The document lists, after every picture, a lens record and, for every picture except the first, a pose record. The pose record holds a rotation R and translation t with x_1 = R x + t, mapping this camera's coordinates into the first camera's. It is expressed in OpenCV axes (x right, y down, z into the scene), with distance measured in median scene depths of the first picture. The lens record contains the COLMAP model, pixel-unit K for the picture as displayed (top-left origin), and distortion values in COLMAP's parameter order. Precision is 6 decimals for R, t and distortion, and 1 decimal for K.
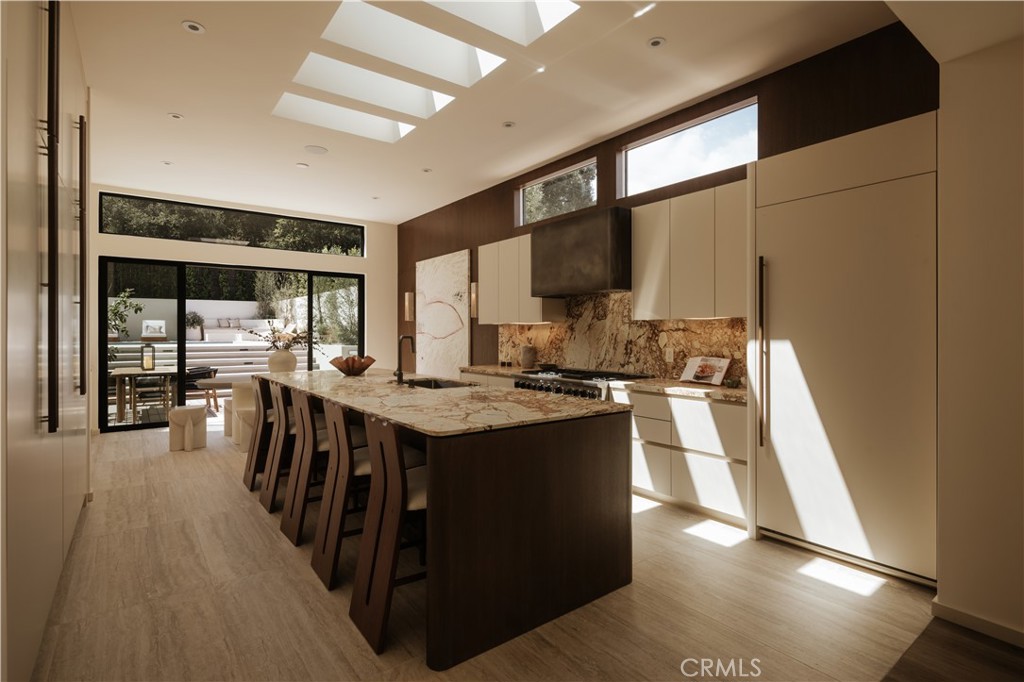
lens RADIAL K [[508.7, 0, 512.0], [0, 508.7, 341.0], [0, 0, 1]] dist [-0.000386, -0.000114]
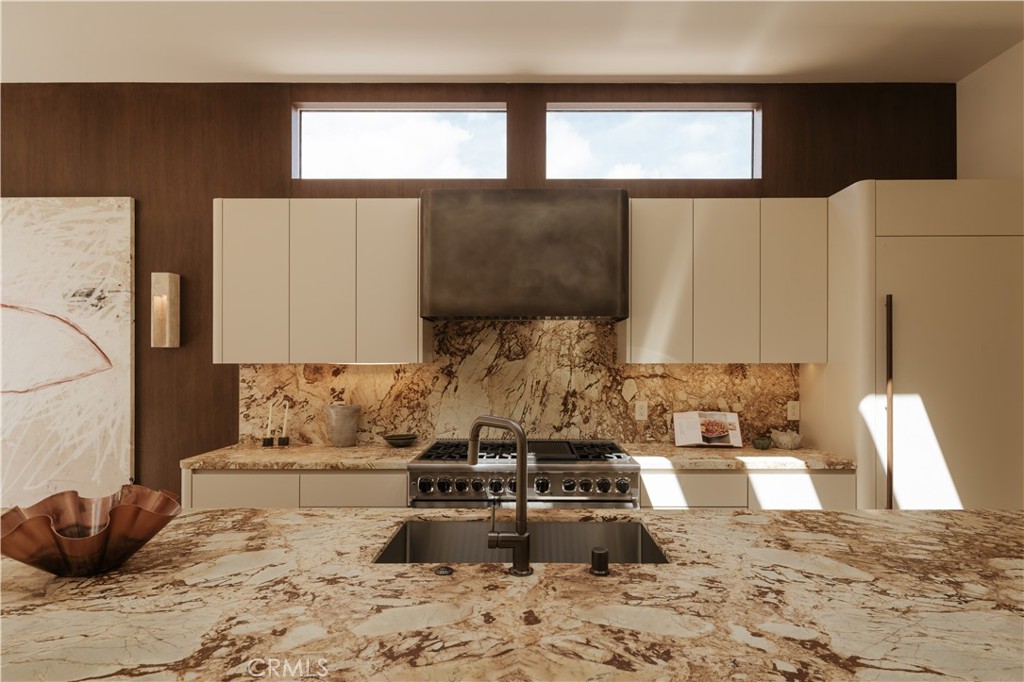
lens RADIAL K [[546.2, 0, 511.9], [0, 546.2, 359.9], [0, 0, 1]] dist [0.000228, -0.000116]
pose [[0.597206, 0.001116, 0.802087, -0.398506], [0.011522, 0.999884, -0.009970, -0.036423], [-0.802005, 0.015195, 0.597124, 0.623890]]
